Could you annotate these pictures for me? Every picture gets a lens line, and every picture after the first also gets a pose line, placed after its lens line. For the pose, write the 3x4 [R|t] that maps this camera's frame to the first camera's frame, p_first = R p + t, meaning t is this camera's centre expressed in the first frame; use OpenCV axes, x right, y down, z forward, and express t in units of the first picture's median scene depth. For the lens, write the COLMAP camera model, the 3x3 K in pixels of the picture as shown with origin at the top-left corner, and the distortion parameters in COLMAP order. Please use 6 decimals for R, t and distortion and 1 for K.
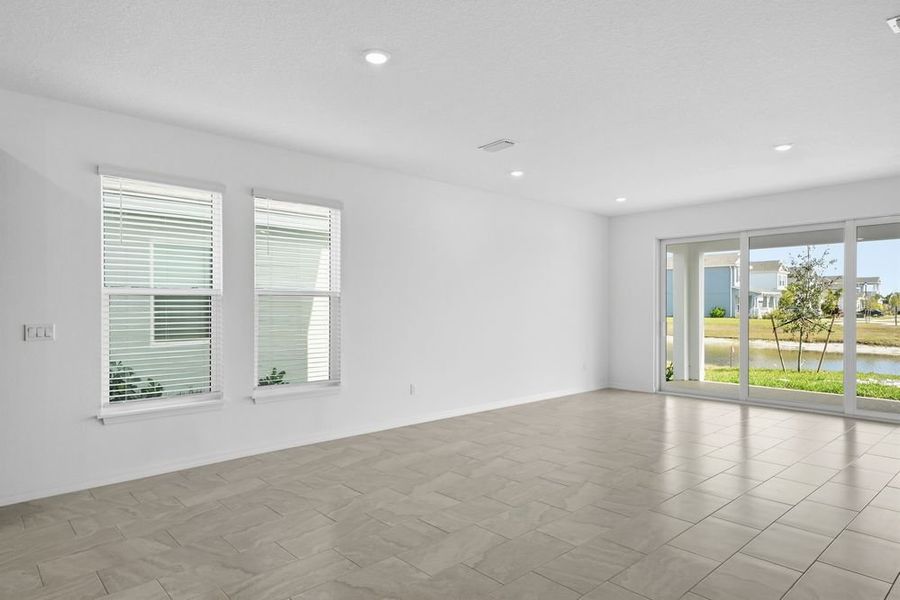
lens RADIAL K [[529.9, 0, 446.8], [0, 529.9, 302.9], [0, 0, 1]] dist [0.041634, 0.000419]
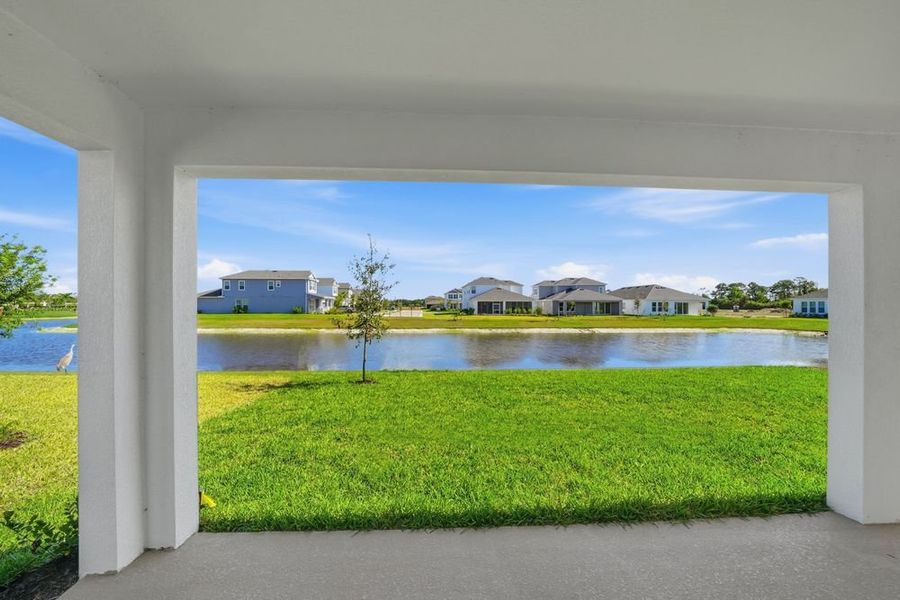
lens RADIAL K [[344.4, 0, 450.9], [0, 344.4, 302.5], [0, 0, 1]] dist [-0.000965, 0.000043]
pose [[0.634302, 0.010052, 0.773020, 0.505528], [-0.008422, 0.999946, -0.006092, -0.011254], [-0.773040, -0.002646, 0.634352, 0.891944]]
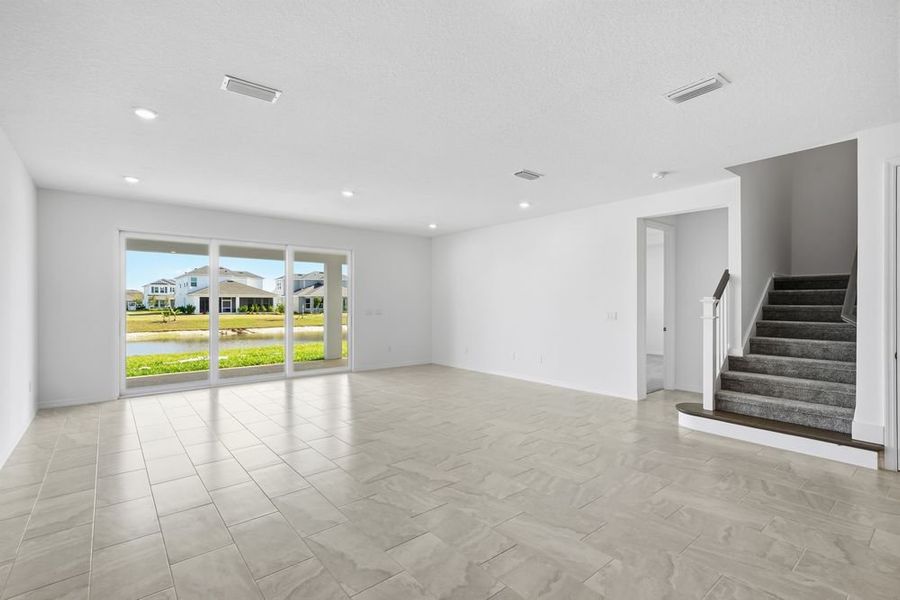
lens RADIAL K [[408.4, 0, 444.7], [0, 408.4, 299.0], [0, 0, 1]] dist [-0.002625, -0.000054]
pose [[0.067294, 0.012445, 0.997656, -0.258720], [-0.008015, 0.999897, -0.011932, 0.003501], [-0.997701, -0.007193, 0.067386, 0.385818]]
